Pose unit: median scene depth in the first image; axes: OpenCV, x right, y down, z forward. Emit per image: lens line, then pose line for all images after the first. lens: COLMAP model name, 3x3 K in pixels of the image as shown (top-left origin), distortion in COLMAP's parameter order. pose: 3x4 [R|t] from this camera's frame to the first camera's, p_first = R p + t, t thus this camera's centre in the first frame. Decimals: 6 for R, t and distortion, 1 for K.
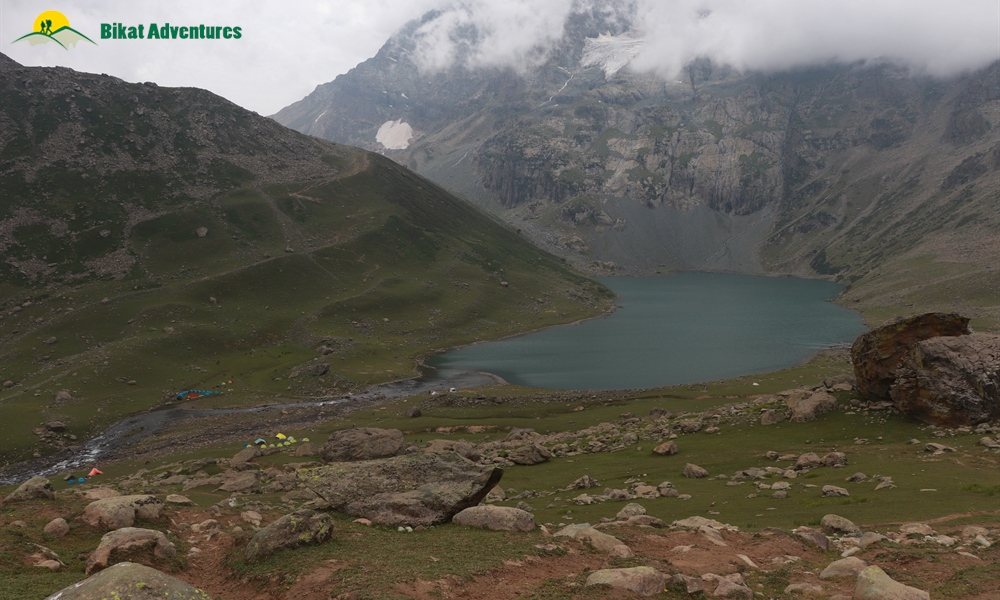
lens RADIAL K [[930.1, 0, 500.0], [0, 930.1, 300.0], [0, 0, 1]] dist [-0.044968, 0.019249]
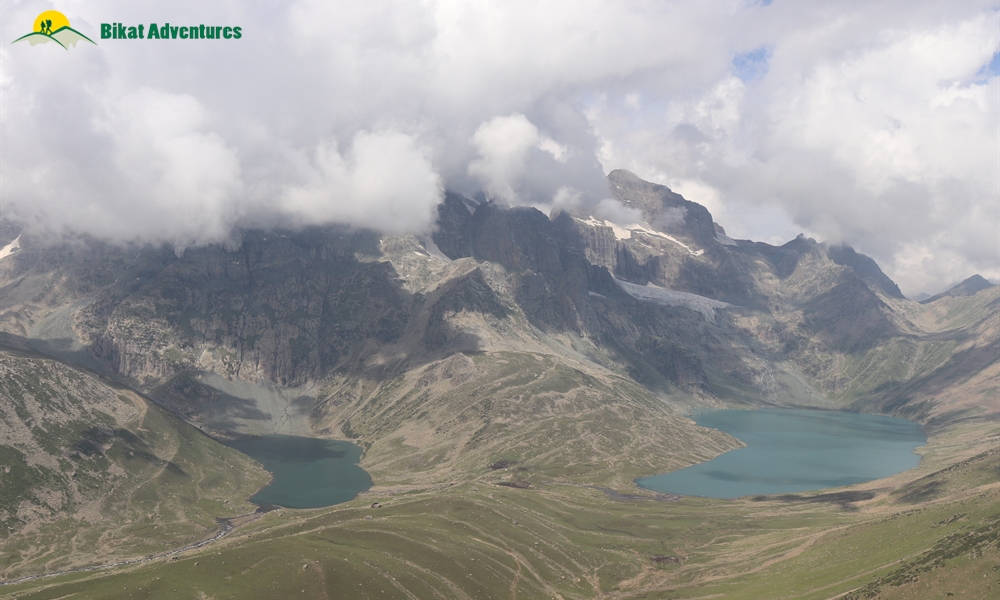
lens RADIAL K [[930.1, 0, 500.0], [0, 930.1, 300.0], [0, 0, 1]] dist [-0.044968, 0.019249]
pose [[0.871817, 0.067400, 0.485172, -0.161390], [-0.004183, 0.991476, -0.130220, -0.036355], [-0.489814, 0.111499, 0.864668, -0.407258]]
